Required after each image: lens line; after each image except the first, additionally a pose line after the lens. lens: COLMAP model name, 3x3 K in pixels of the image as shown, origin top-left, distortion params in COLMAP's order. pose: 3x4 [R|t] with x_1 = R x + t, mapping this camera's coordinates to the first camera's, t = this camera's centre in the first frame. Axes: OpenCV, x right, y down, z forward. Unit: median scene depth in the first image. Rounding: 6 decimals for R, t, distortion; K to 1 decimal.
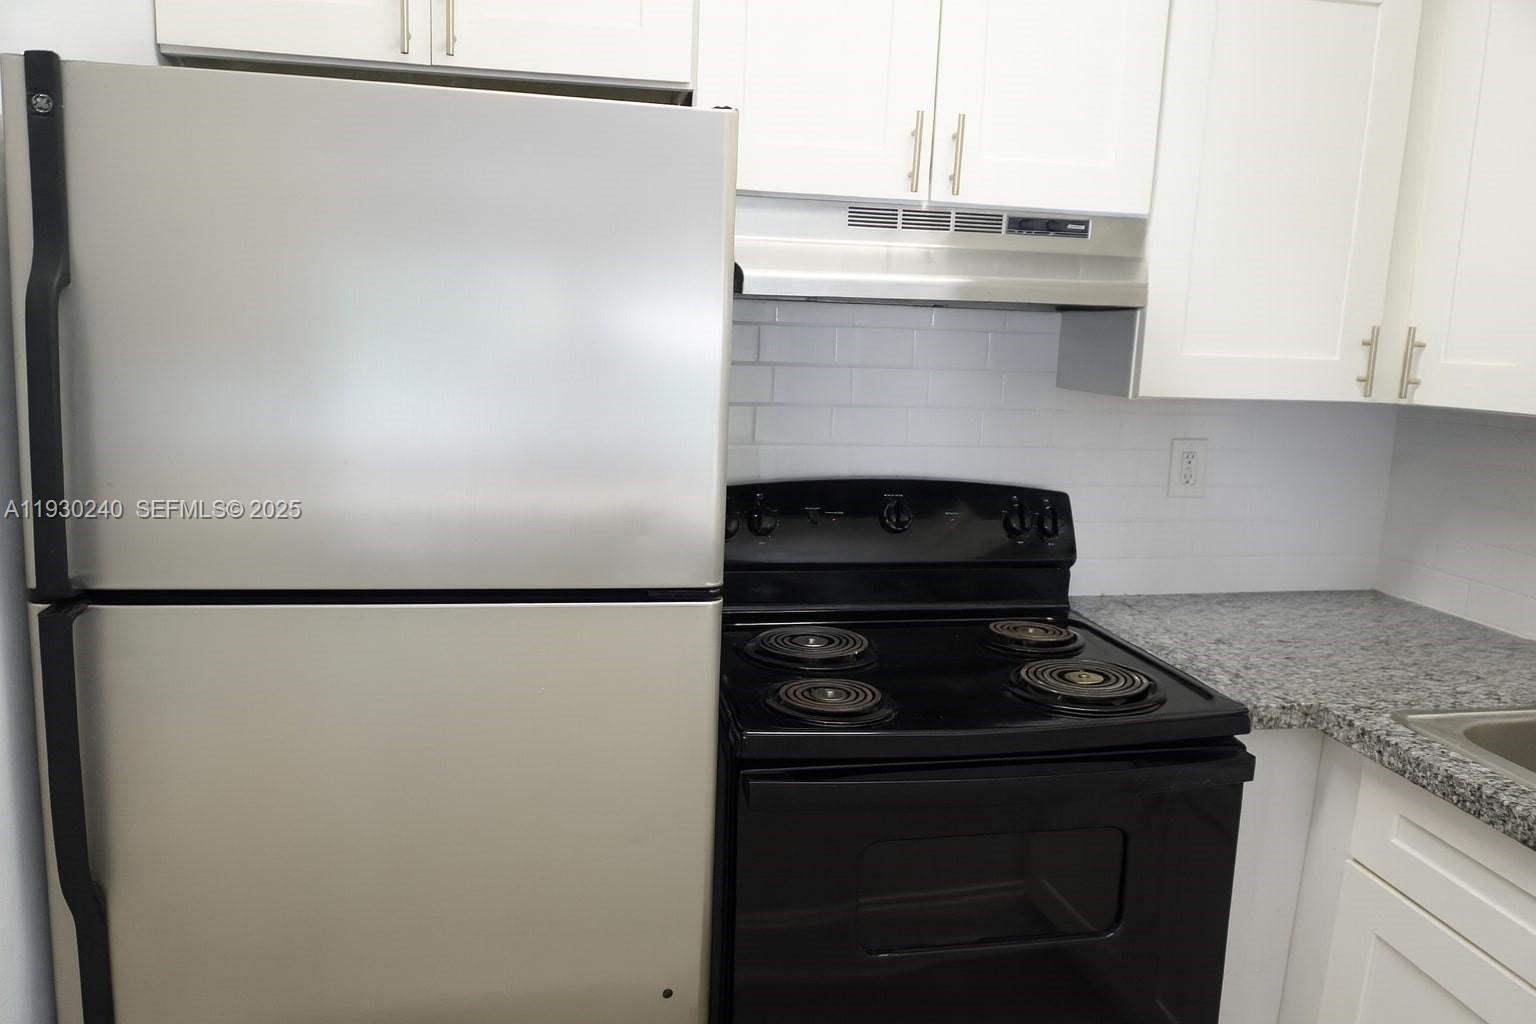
lens RADIAL K [[1031.4, 0, 768.0], [0, 1031.4, 512.0], [0, 0, 1]] dist [-0.045328, 0.027313]
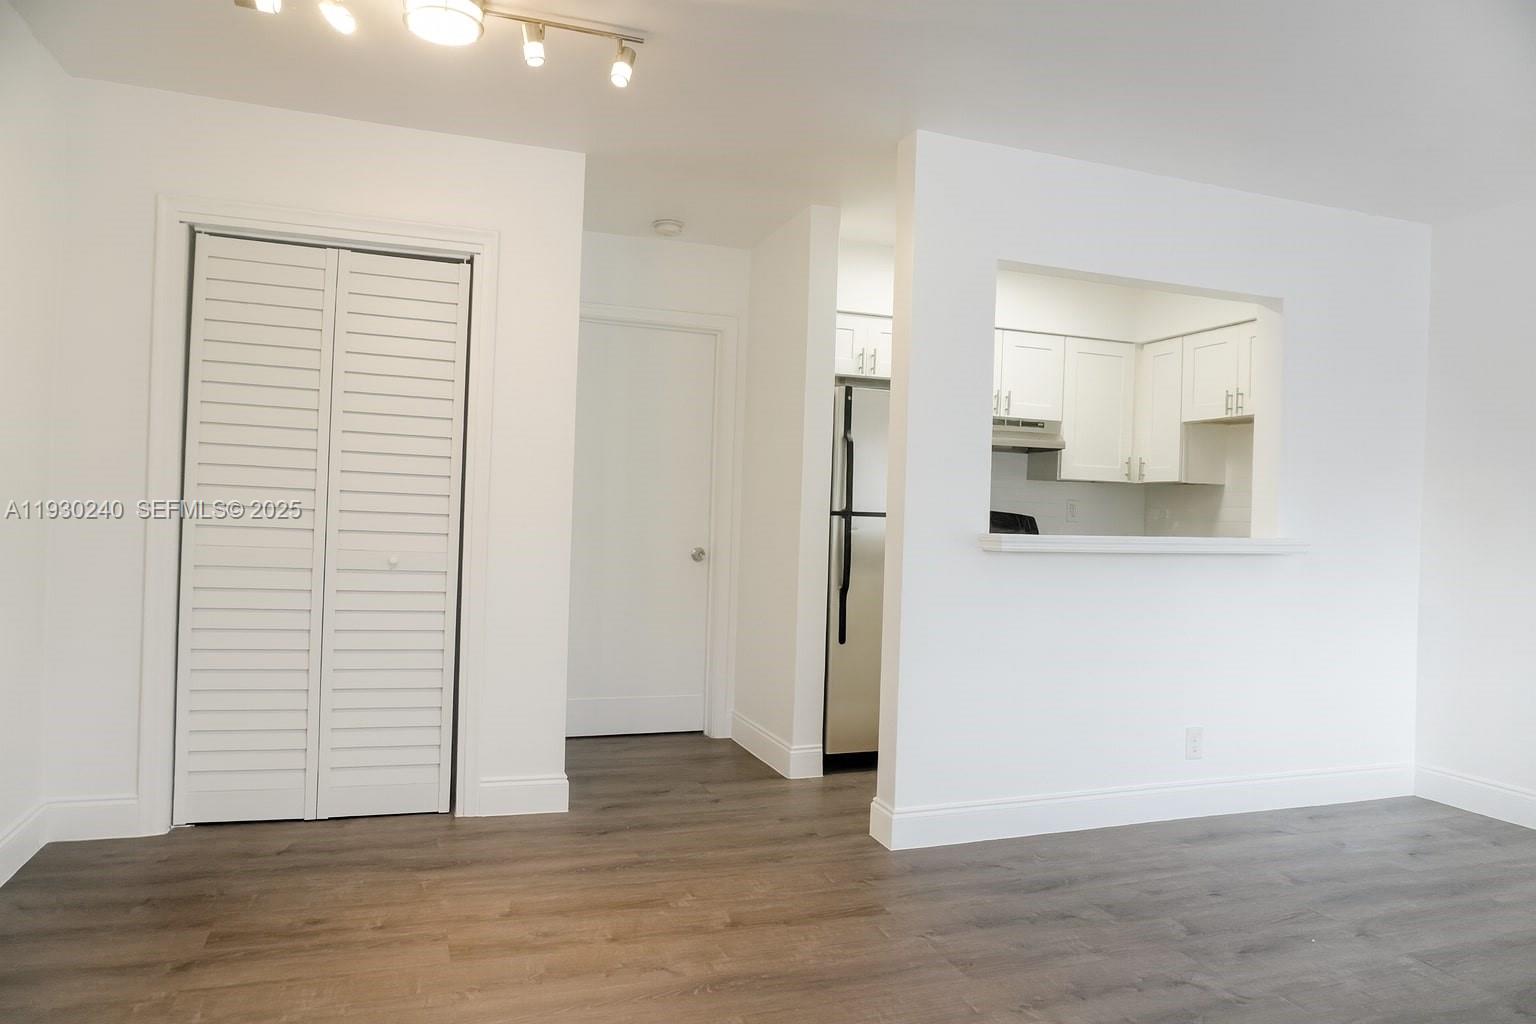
lens RADIAL K [[1031.4, 0, 768.0], [0, 1031.4, 512.0], [0, 0, 1]] dist [-0.045328, 0.027313]
pose [[0.981482, -0.006227, 0.191454, -1.128402], [0.037182, 0.986656, -0.158518, 0.460053], [-0.187912, 0.162701, 0.968616, -1.867497]]
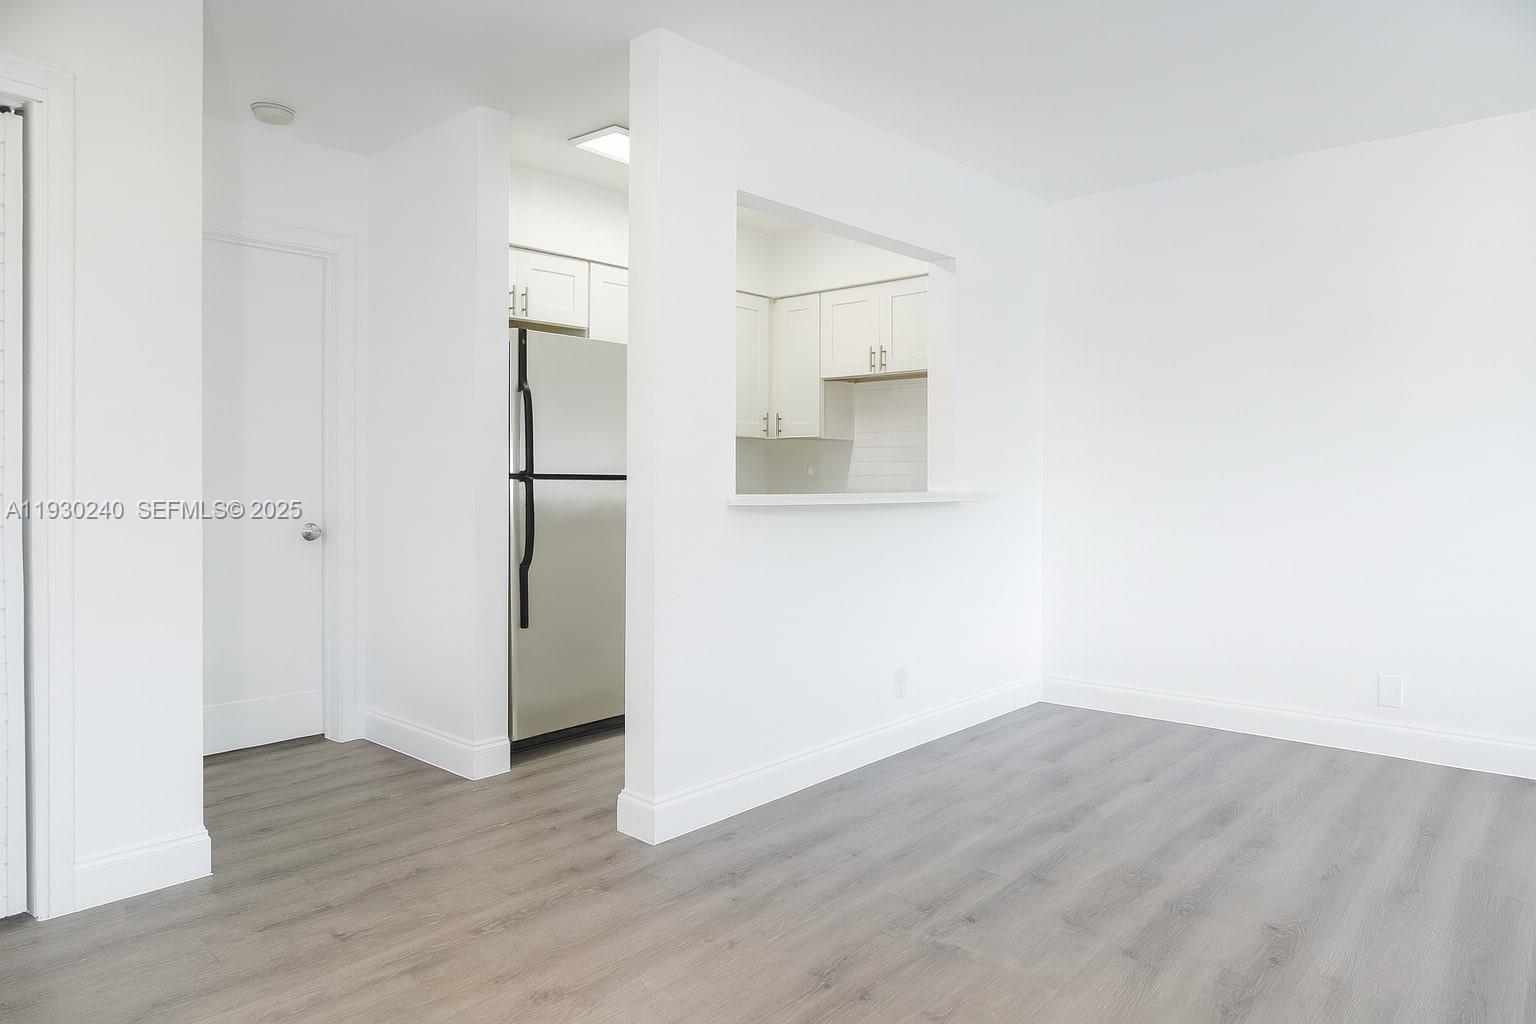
lens RADIAL K [[1040.8, 0, 817.2], [0, 1040.8, 567.6], [0, 0, 1]] dist [-0.040134, 0.001853]
pose [[0.759745, -0.087064, 0.644366, -1.436282], [0.133234, 0.990813, -0.023217, 0.396676], [-0.636425, 0.103491, 0.764364, -1.517534]]
